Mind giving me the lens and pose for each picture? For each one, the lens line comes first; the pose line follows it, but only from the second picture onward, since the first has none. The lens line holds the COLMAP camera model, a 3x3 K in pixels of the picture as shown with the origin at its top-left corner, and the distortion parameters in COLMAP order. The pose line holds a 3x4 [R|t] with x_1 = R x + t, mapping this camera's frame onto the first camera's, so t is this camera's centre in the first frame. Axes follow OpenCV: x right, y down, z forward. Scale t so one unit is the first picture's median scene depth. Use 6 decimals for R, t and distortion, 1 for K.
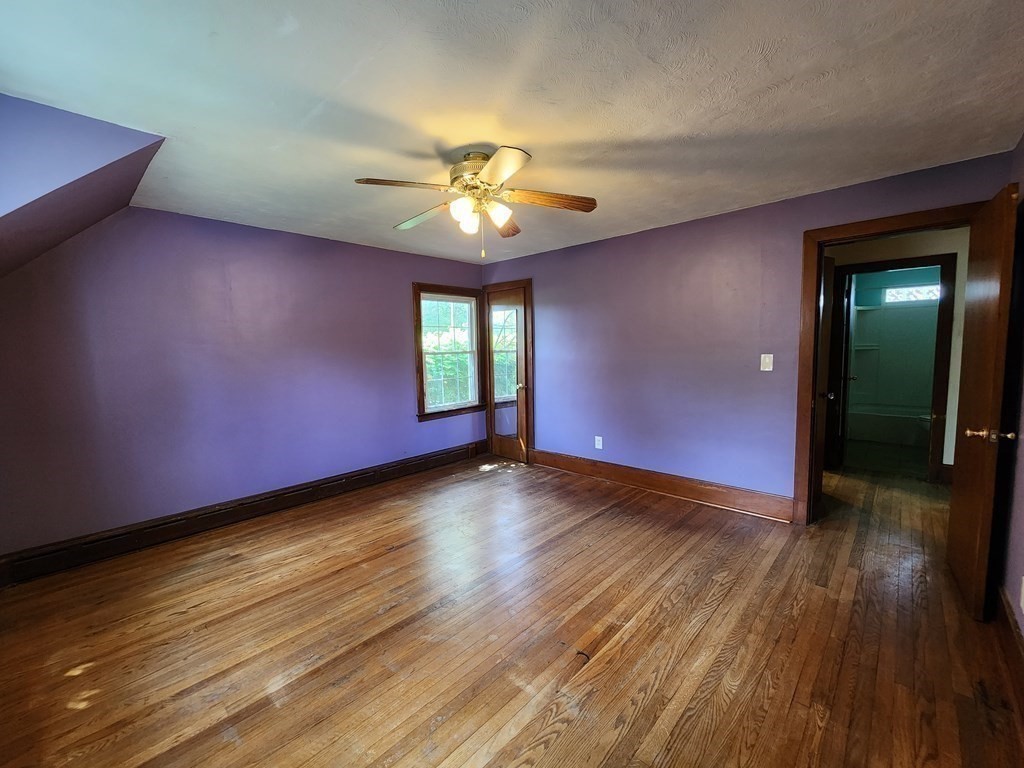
lens RADIAL K [[421.2, 0, 510.9], [0, 421.2, 383.7], [0, 0, 1]] dist [0.001774, -0.000817]
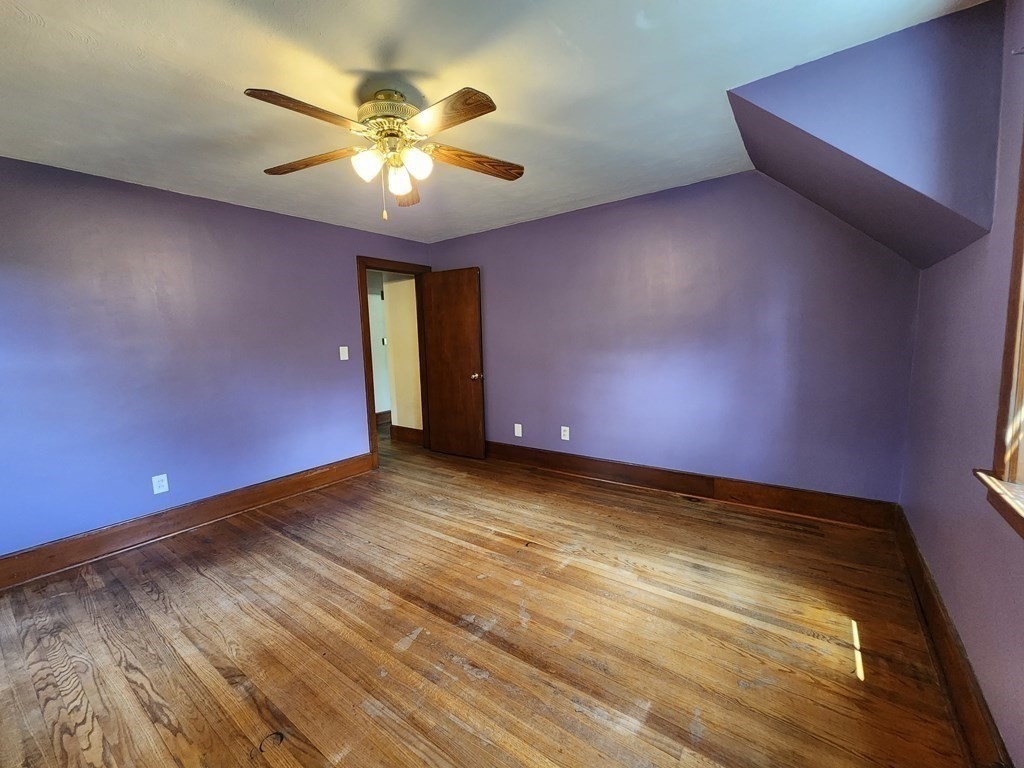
lens RADIAL K [[421.2, 0, 510.9], [0, 421.2, 383.7], [0, 0, 1]] dist [0.001774, -0.000817]
pose [[-0.113469, -0.089617, 0.989492, -1.028834], [0.121667, 0.987175, 0.103359, -0.043785], [-0.986064, 0.132117, -0.101110, 0.977495]]
